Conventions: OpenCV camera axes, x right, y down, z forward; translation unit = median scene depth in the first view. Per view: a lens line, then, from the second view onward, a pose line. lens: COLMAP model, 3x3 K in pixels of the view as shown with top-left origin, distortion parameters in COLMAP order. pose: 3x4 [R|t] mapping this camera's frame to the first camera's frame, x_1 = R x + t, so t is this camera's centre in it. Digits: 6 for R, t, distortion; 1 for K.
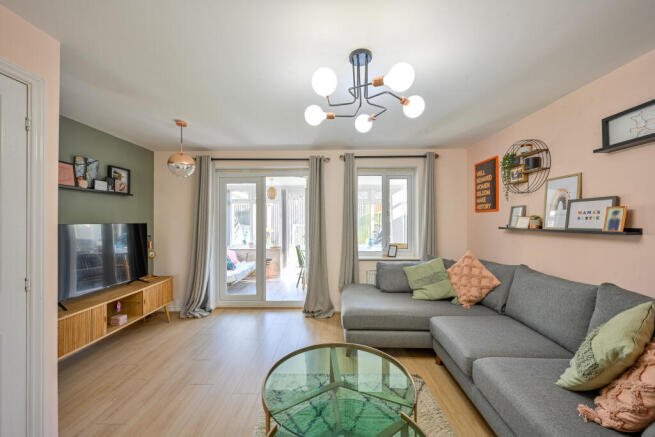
lens RADIAL K [[254.9, 0, 323.5], [0, 254.9, 220.3], [0, 0, 1]] dist [0.001194, 0.000061]
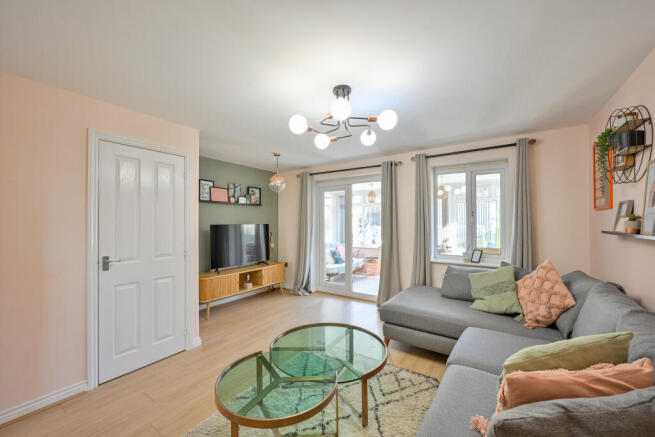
lens RADIAL K [[254.9, 0, 323.5], [0, 254.9, 220.3], [0, 0, 1]] dist [0.001194, 0.000061]
pose [[0.834820, -0.005452, -0.550495, 0.402243], [0.003525, 0.999983, -0.004558, -0.002083], [0.550511, 0.001865, 0.834826, -0.045558]]
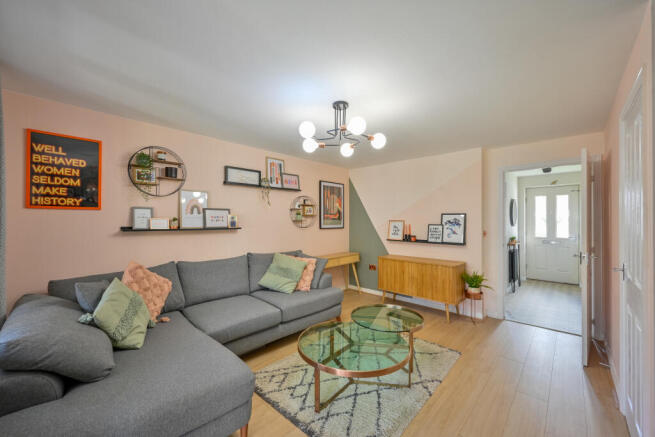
lens RADIAL K [[254.9, 0, 323.5], [0, 254.9, 220.3], [0, 0, 1]] dist [0.001194, 0.000061]
pose [[-0.743854, 0.000503, 0.668342, -0.372669], [-0.003453, 0.999983, -0.004596, -0.002837], [-0.668334, -0.005727, -0.743840, 1.131143]]
